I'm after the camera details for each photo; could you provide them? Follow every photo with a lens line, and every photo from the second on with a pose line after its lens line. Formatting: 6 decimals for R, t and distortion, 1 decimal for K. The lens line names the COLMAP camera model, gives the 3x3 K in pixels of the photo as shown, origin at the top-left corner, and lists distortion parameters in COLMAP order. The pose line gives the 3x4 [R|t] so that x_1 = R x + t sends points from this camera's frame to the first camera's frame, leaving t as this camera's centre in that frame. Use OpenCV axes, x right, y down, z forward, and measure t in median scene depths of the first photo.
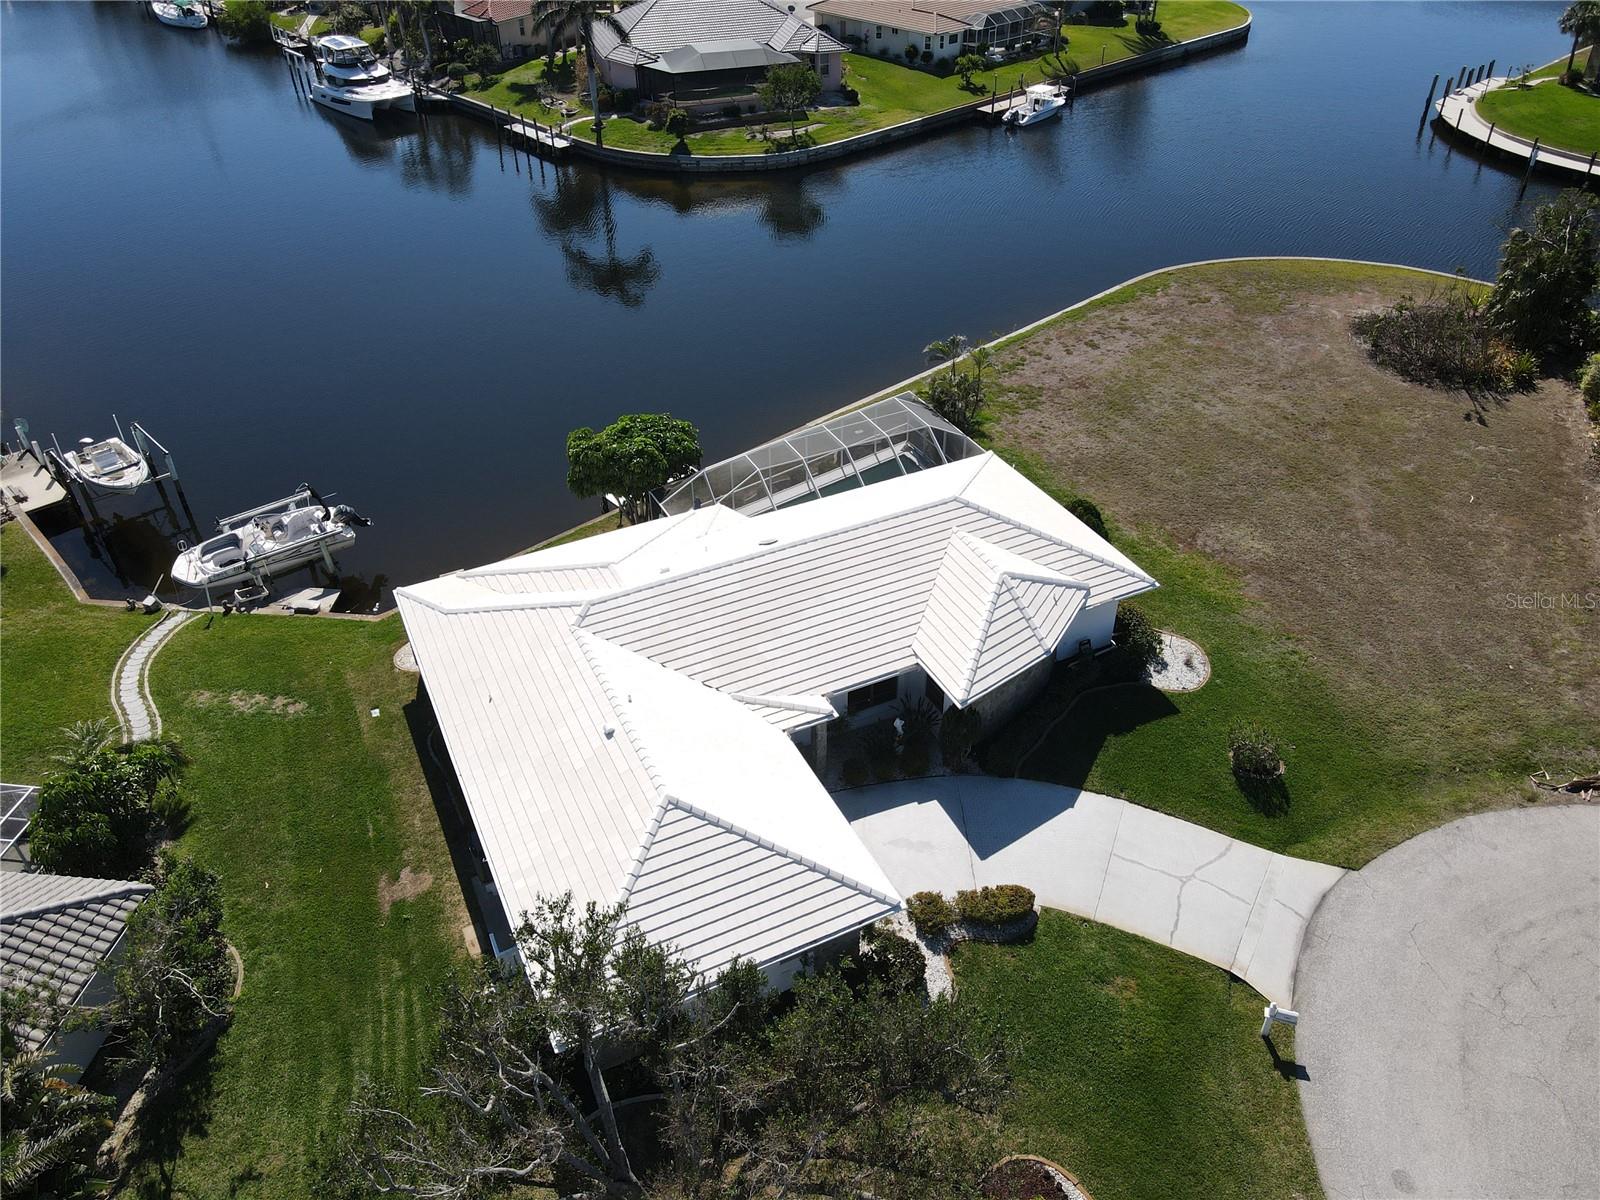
lens RADIAL K [[1178.4, 0, 800.0], [0, 1178.4, 600.0], [0, 0, 1]] dist [0.005183, 0.006530]
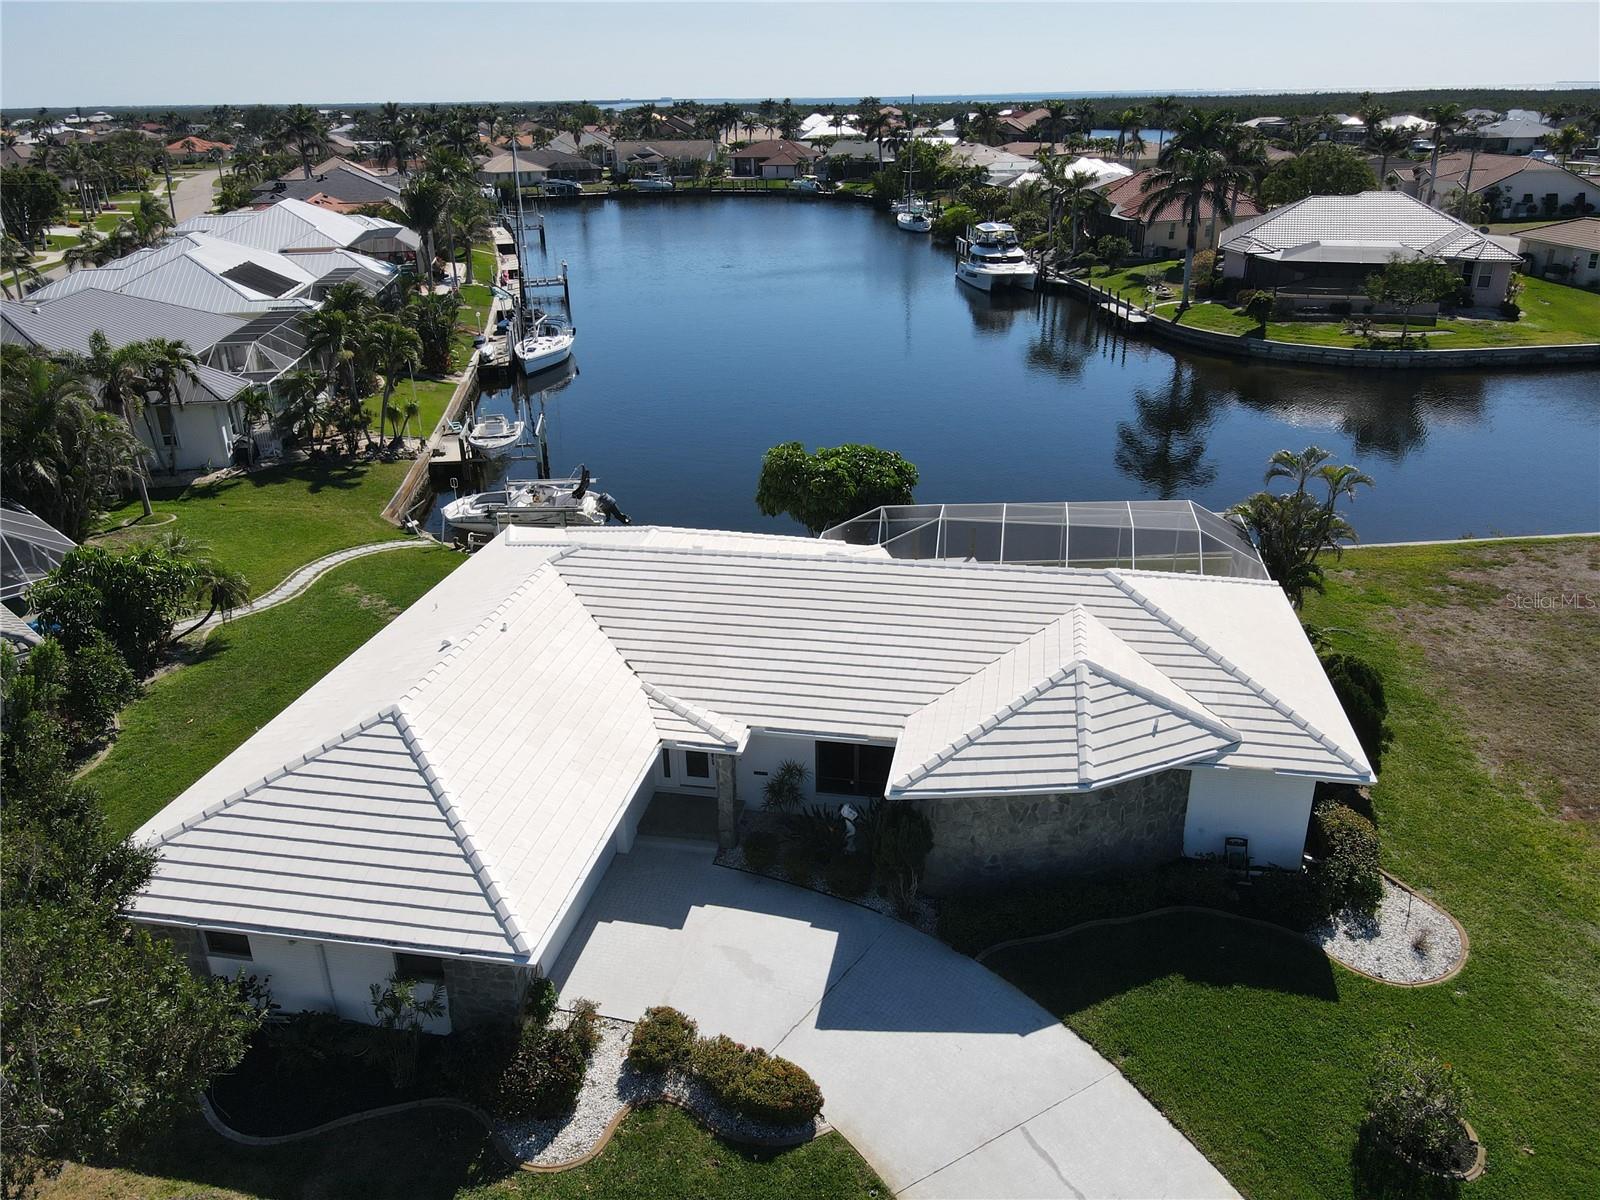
lens RADIAL K [[1181.6, 0, 793.9], [0, 1181.6, 593.2], [0, 0, 1]] dist [0.003604, 0.011350]
pose [[0.800331, 0.234815, -0.551663, 0.394439], [-0.354015, 0.927673, -0.118727, 0.076261], [0.483884, 0.290318, 0.825574, 0.366706]]
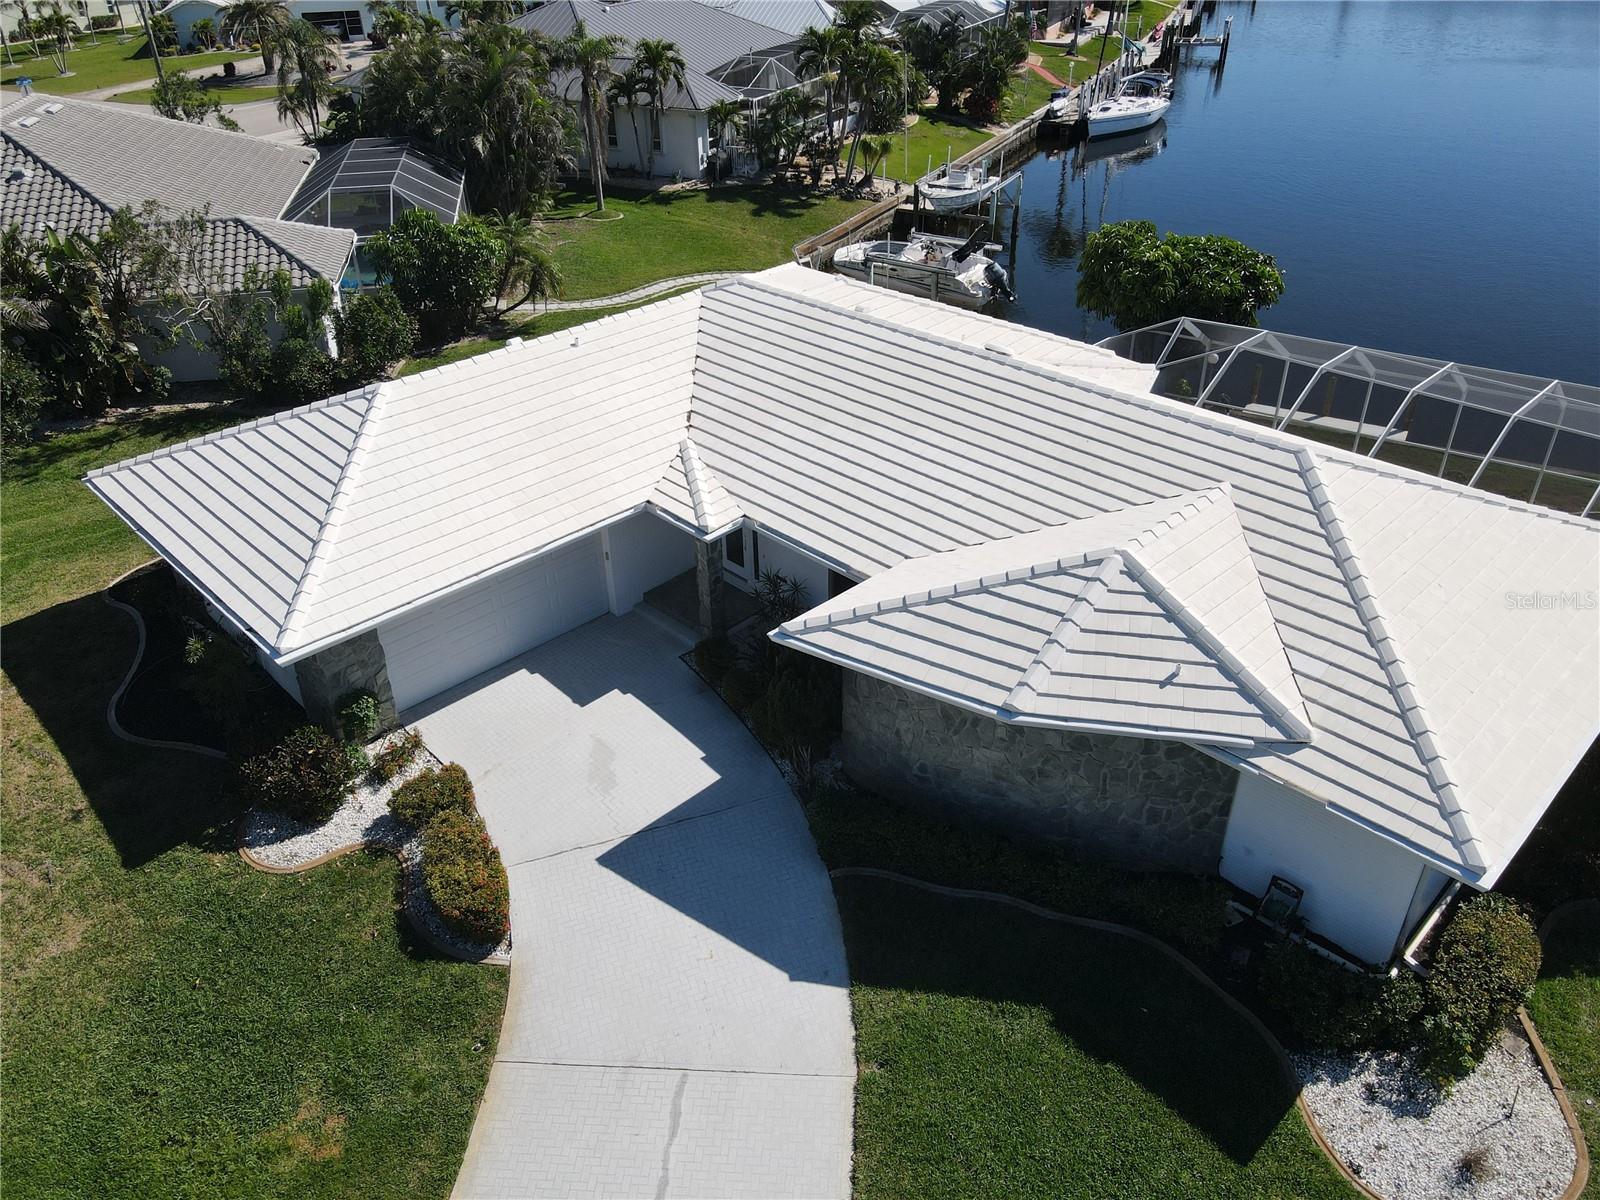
lens RADIAL K [[1181.6, 0, 793.9], [0, 1181.6, 593.2], [0, 0, 1]] dist [0.003604, 0.011350]
pose [[0.313617, 0.509433, -0.801325, 0.495487], [-0.556461, 0.782408, 0.279623, -0.066099], [0.769413, 0.358212, 0.528856, 0.668670]]
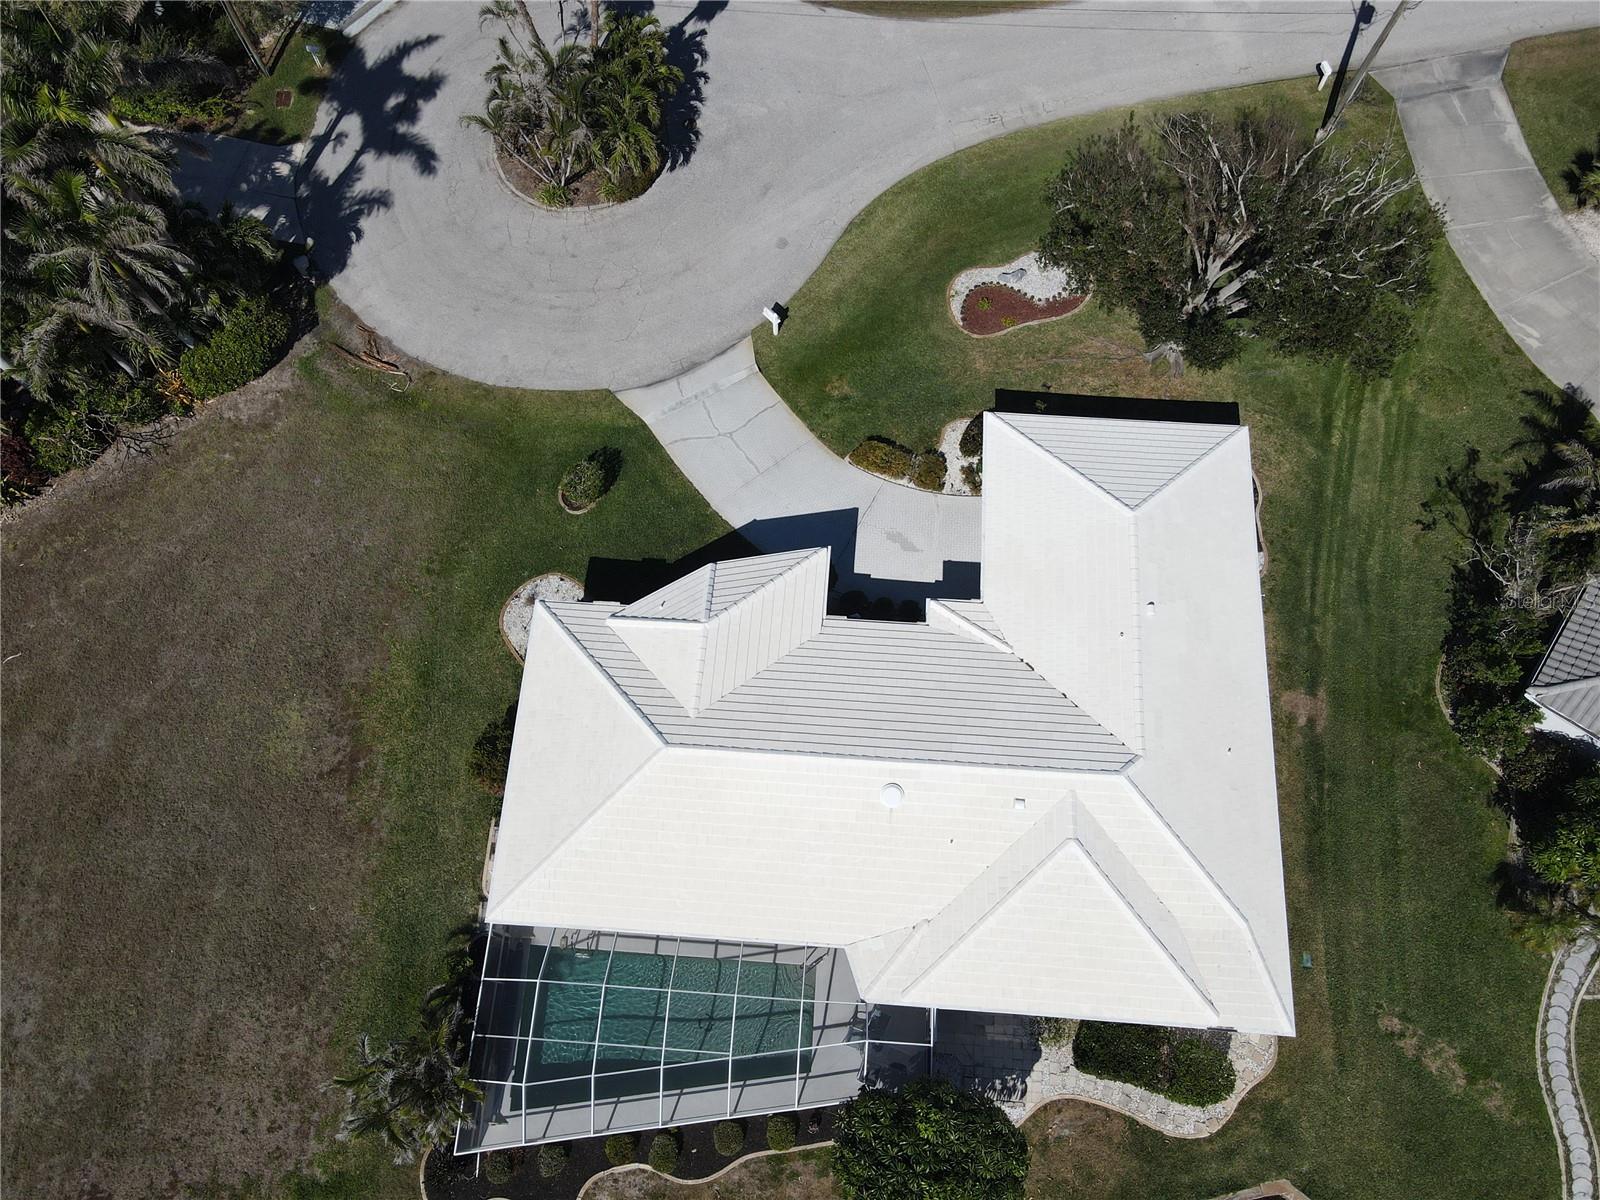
lens RADIAL K [[1181.6, 0, 793.9], [0, 1181.6, 593.2], [0, 0, 1]] dist [0.003604, 0.011350]
pose [[-0.864997, -0.452074, 0.217738, -0.089866], [0.327204, -0.179201, 0.927806, -0.882295], [-0.380419, 0.873794, 0.302929, 0.654352]]
